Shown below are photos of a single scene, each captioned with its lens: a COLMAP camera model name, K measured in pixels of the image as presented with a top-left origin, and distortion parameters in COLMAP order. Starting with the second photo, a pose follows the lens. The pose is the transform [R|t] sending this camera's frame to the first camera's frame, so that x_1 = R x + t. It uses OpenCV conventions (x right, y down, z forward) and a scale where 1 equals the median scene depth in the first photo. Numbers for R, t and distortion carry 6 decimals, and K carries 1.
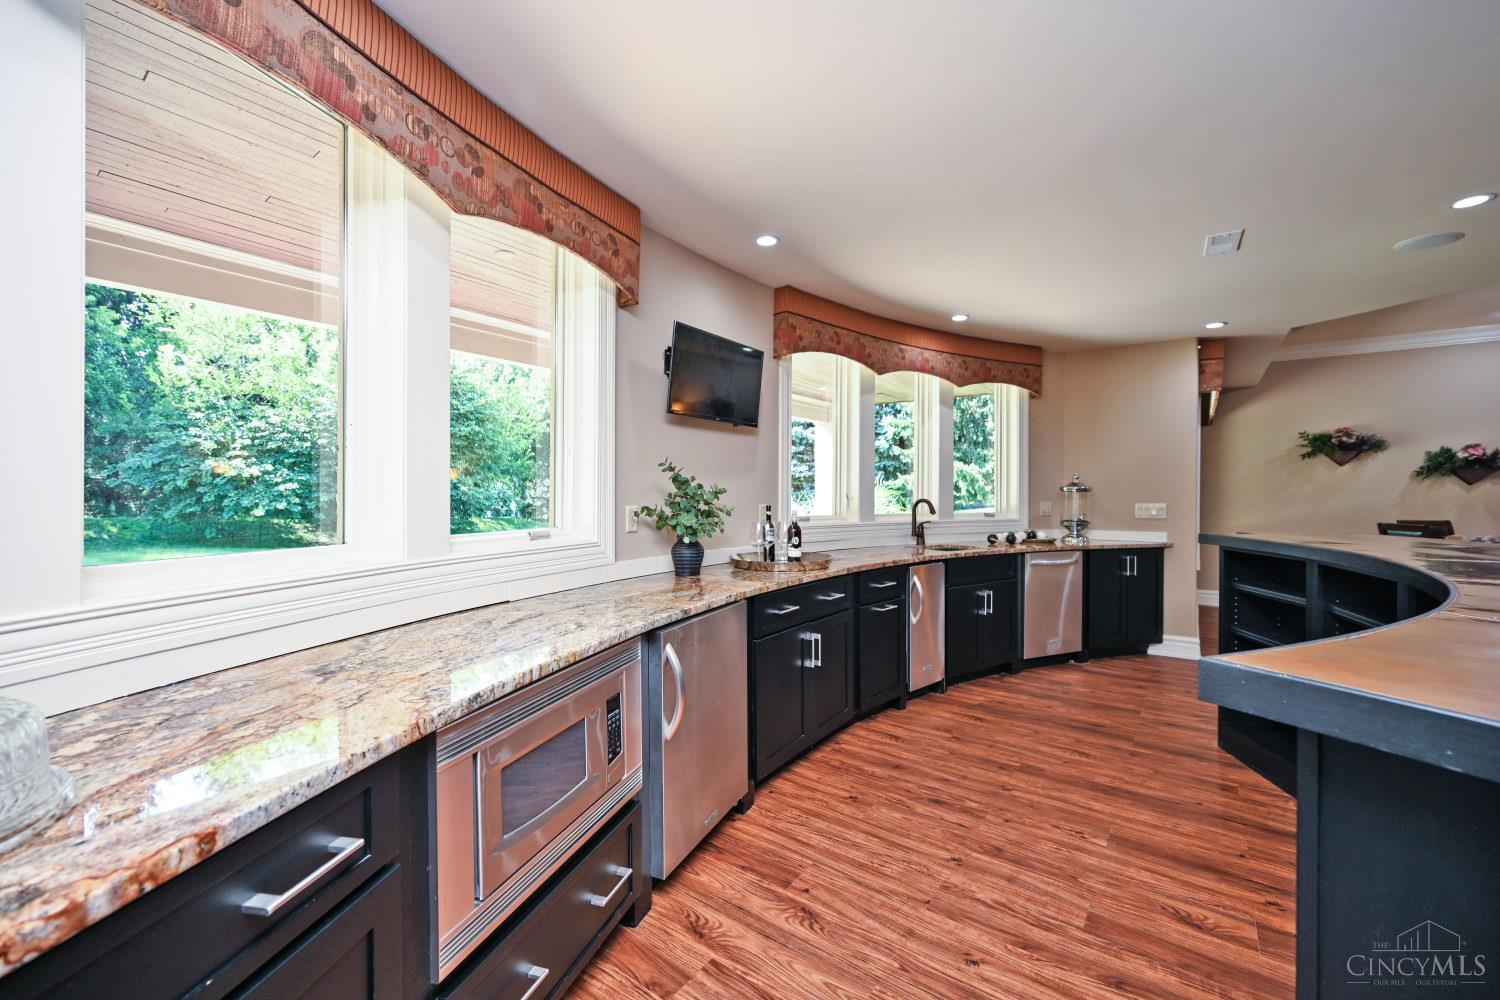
lens RADIAL K [[607.5, 0, 752.8], [0, 607.5, 492.4], [0, 0, 1]] dist [0.001442, 0.000114]
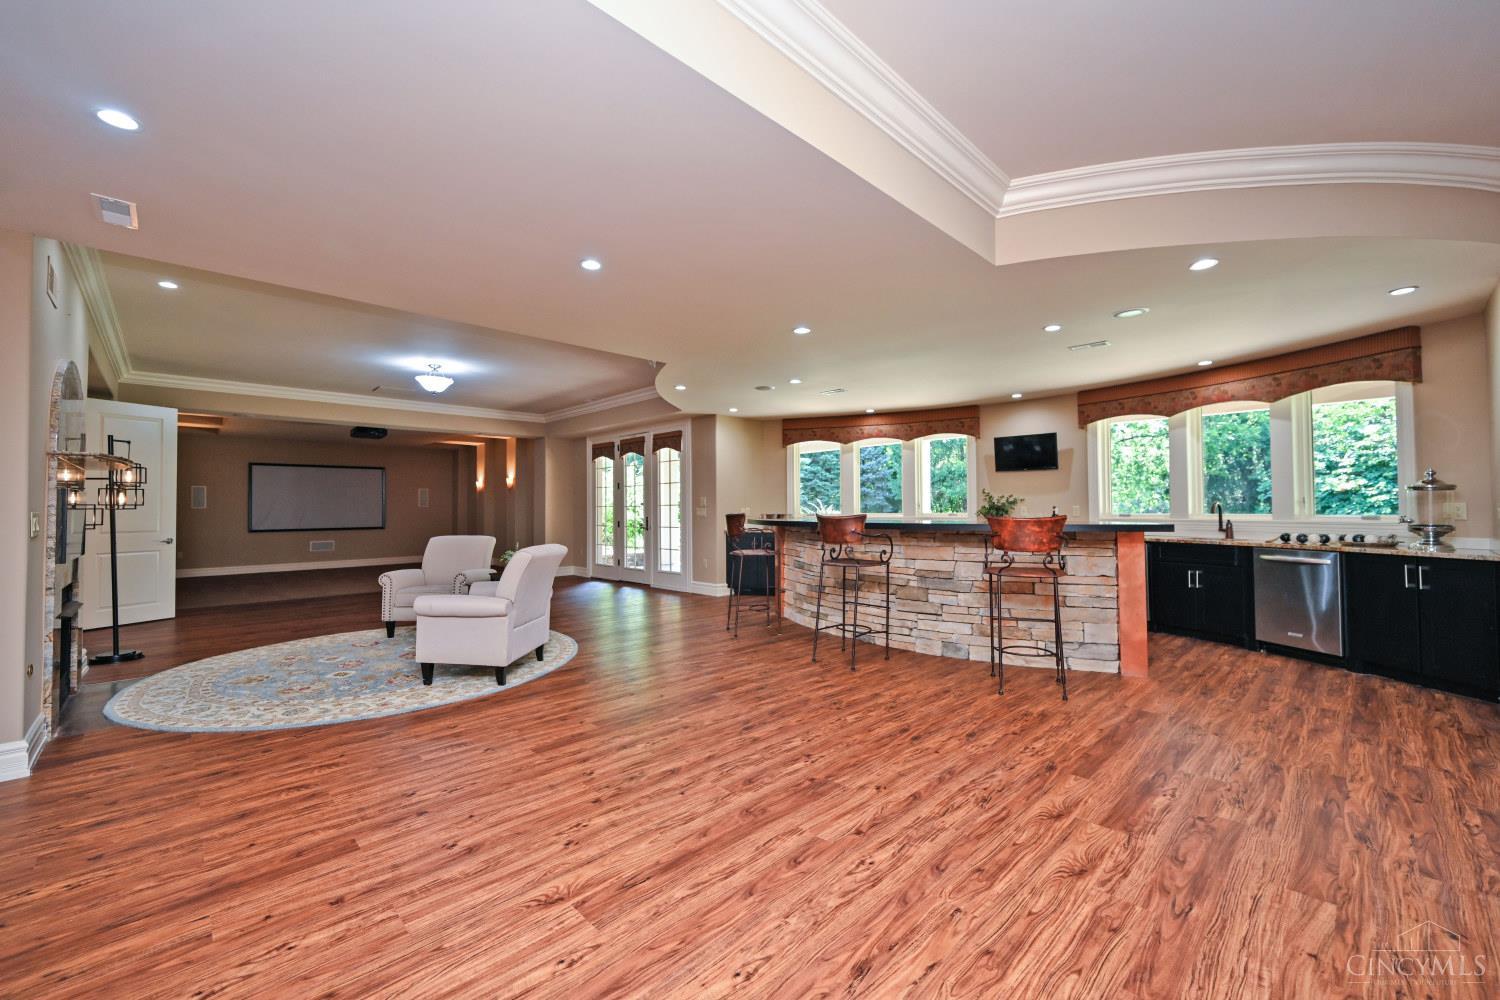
lens RADIAL K [[602.3, 0, 751.9], [0, 602.3, 495.9], [0, 0, 1]] dist [0.001957, -0.000078]
pose [[-0.170599, -0.023744, -0.985054, 1.762659], [0.006505, 0.999661, -0.025223, 0.024211], [0.985319, -0.010711, -0.170387, 0.257791]]
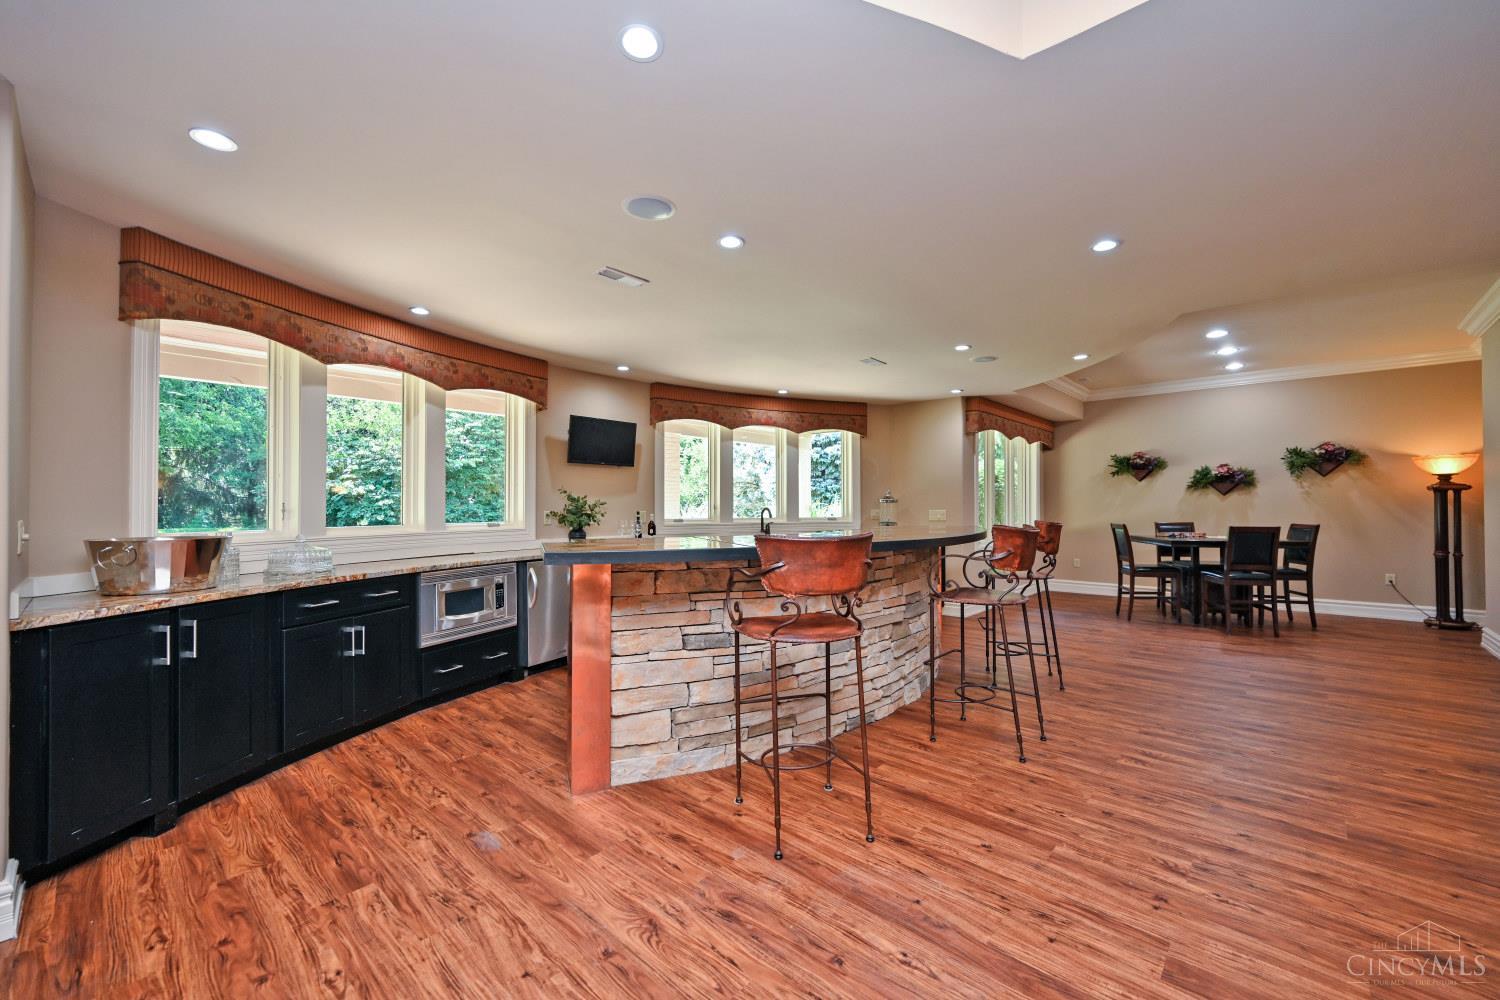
lens RADIAL K [[602.3, 0, 751.9], [0, 602.3, 495.9], [0, 0, 1]] dist [0.001957, -0.000078]
pose [[0.994187, -0.007614, -0.107393, 0.421342], [0.005917, 0.999853, -0.016110, 0.005115], [0.107500, 0.015381, 0.994086, -0.540618]]
